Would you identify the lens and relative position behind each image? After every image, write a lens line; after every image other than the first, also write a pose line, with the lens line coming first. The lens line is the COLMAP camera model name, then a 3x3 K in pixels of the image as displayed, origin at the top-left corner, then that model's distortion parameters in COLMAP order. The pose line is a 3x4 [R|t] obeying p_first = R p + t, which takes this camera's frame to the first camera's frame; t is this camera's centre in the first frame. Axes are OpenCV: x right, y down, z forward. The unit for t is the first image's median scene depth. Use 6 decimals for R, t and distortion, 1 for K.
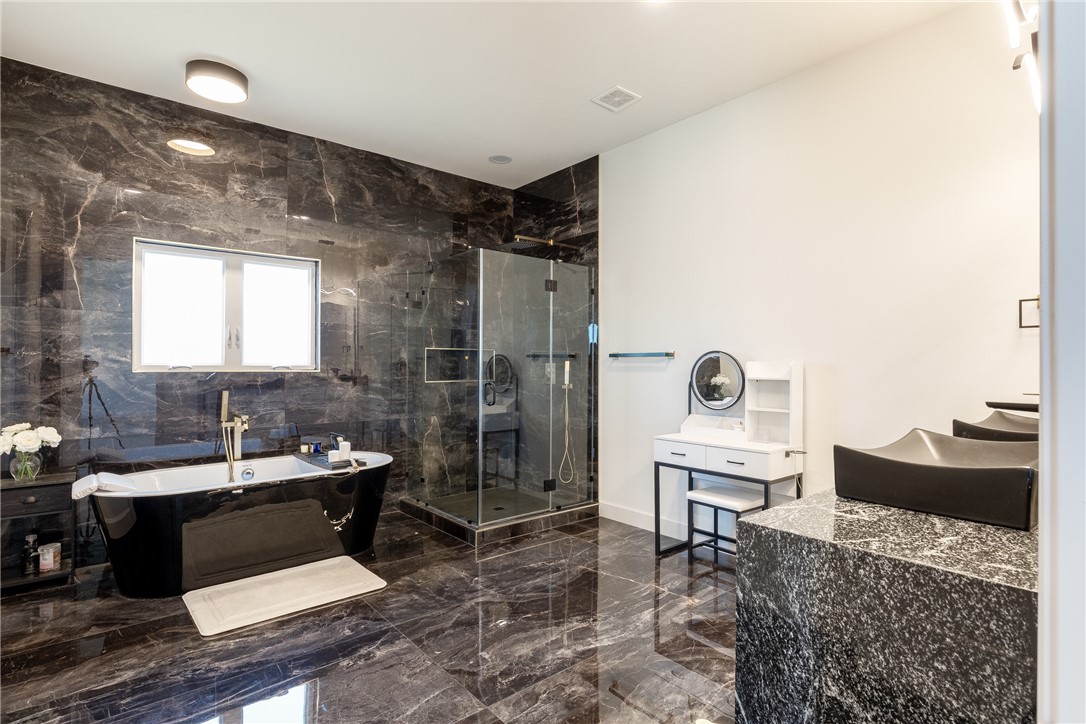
lens RADIAL K [[559.7, 0, 556.1], [0, 559.7, 360.6], [0, 0, 1]] dist [-0.003342, 0.001361]
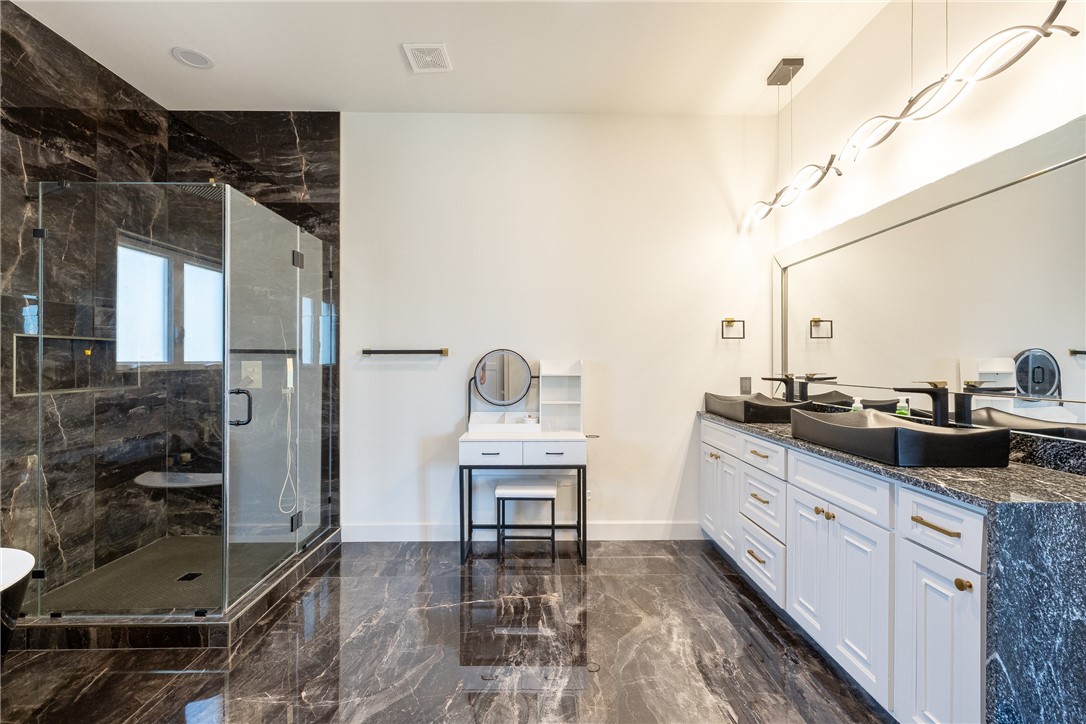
lens RADIAL K [[470.1, 0, 554.6], [0, 470.1, 360.2], [0, 0, 1]] dist [0.000732, 0.000469]
pose [[0.625450, -0.001256, 0.780263, -0.324174], [-0.004658, 0.999975, 0.005343, -0.002068], [-0.780250, -0.006977, 0.625428, 0.363752]]
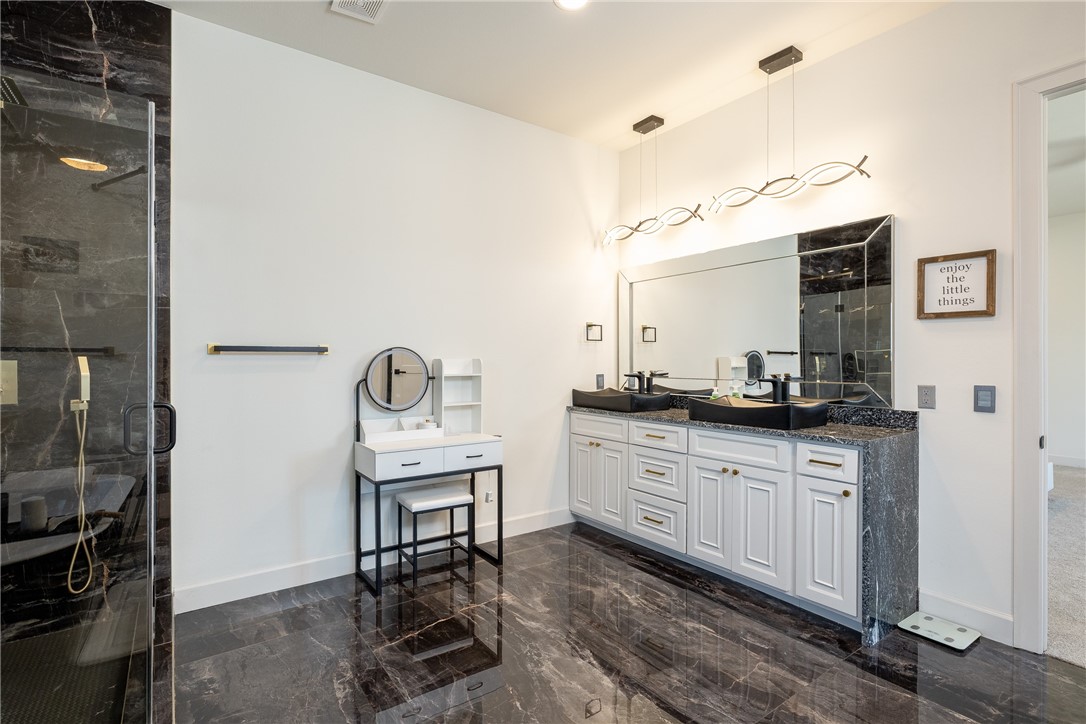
lens RADIAL K [[515.9, 0, 551.6], [0, 515.9, 359.3], [0, 0, 1]] dist [-0.004047, 0.000282]
pose [[0.069105, -0.001771, 0.997608, -0.524254], [-0.008263, 0.999963, 0.002347, -0.001365], [-0.997575, -0.008405, 0.069088, 0.660623]]
